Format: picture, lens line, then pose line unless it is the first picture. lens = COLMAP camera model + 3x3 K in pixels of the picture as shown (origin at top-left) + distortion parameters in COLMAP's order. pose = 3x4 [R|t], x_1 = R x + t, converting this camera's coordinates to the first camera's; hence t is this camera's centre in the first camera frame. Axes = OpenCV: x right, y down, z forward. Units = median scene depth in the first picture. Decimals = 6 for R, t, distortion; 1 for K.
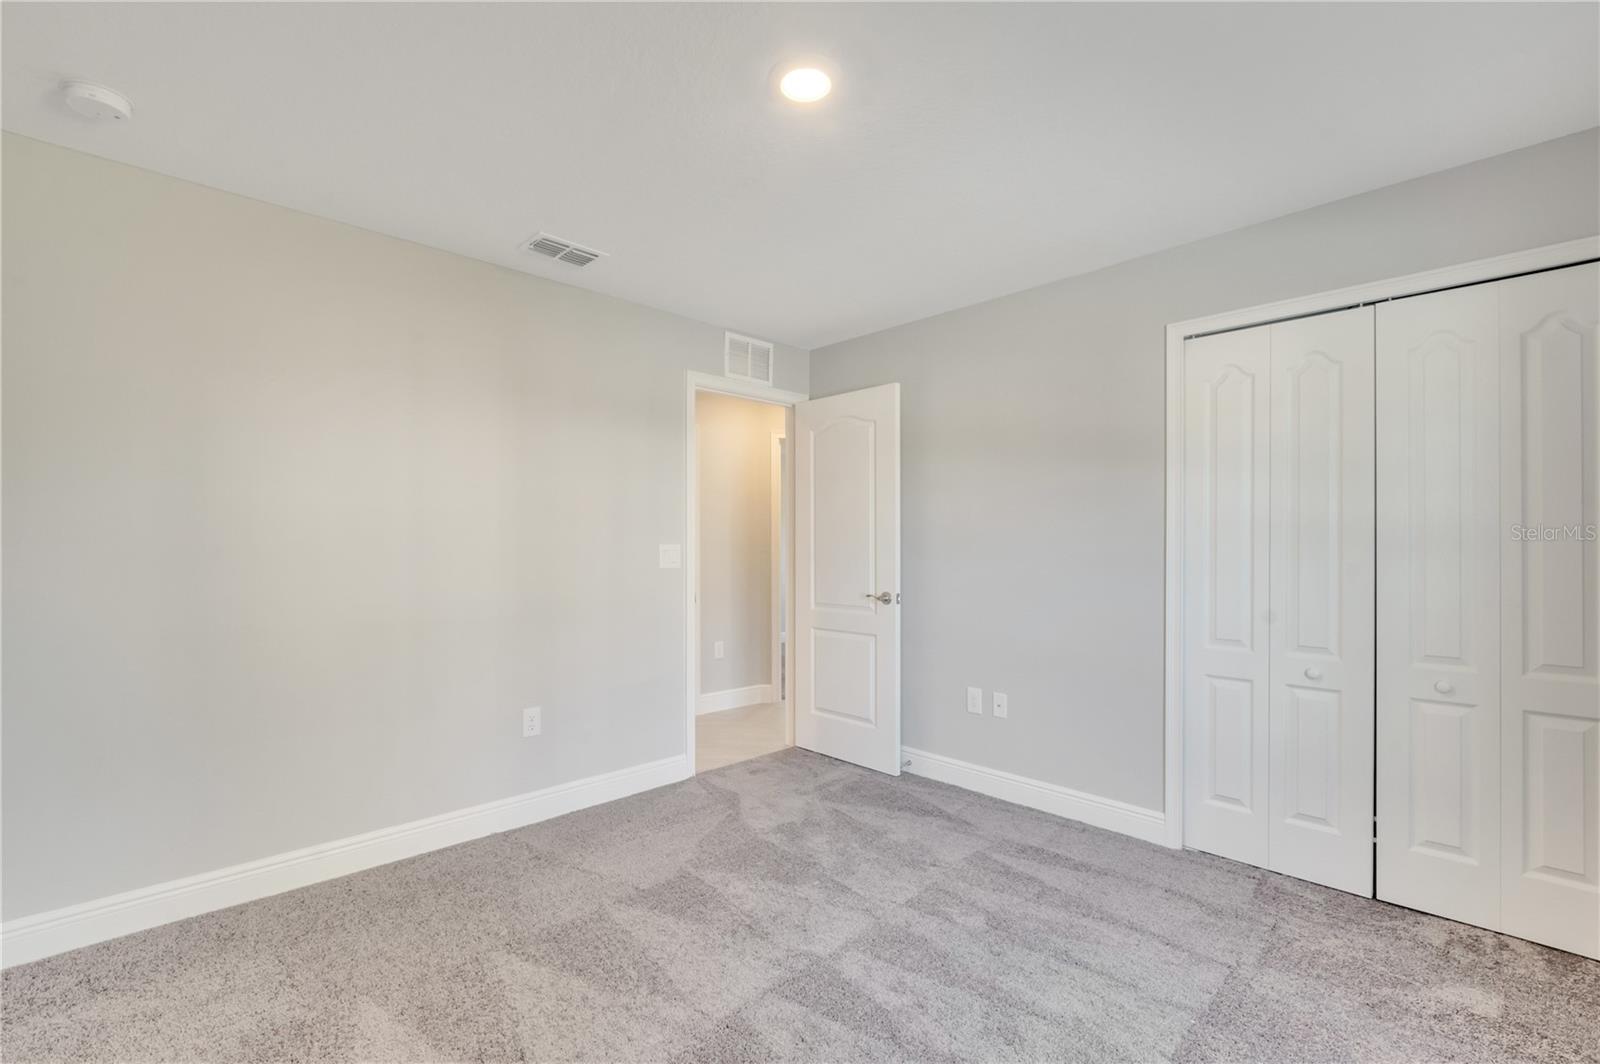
lens RADIAL K [[657.8, 0, 800.0], [0, 657.8, 532.0], [0, 0, 1]] dist [0.016965, -0.000091]
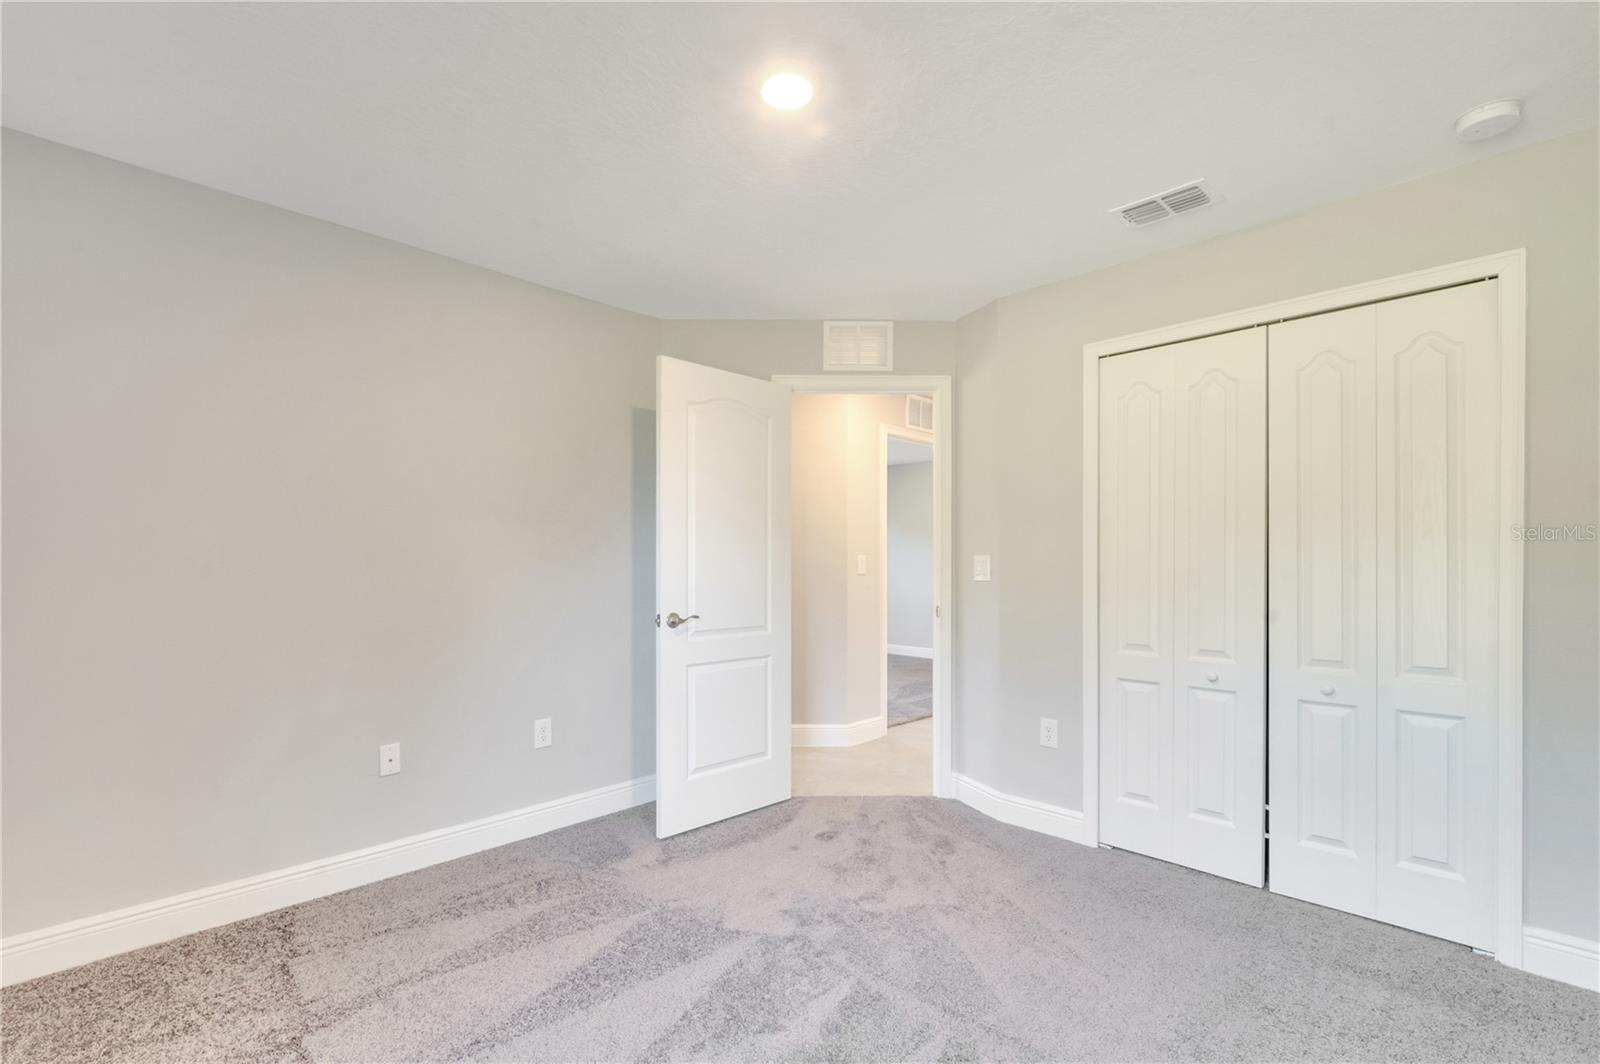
lens RADIAL K [[717.9, 0, 800.0], [0, 717.9, 532.0], [0, 0, 1]] dist [-0.000958, -0.000333]
pose [[0.996887, -0.006601, -0.078563, 0.206637], [0.005634, 0.999906, -0.012526, -0.004294], [0.078639, 0.012044, 0.996830, -0.182217]]
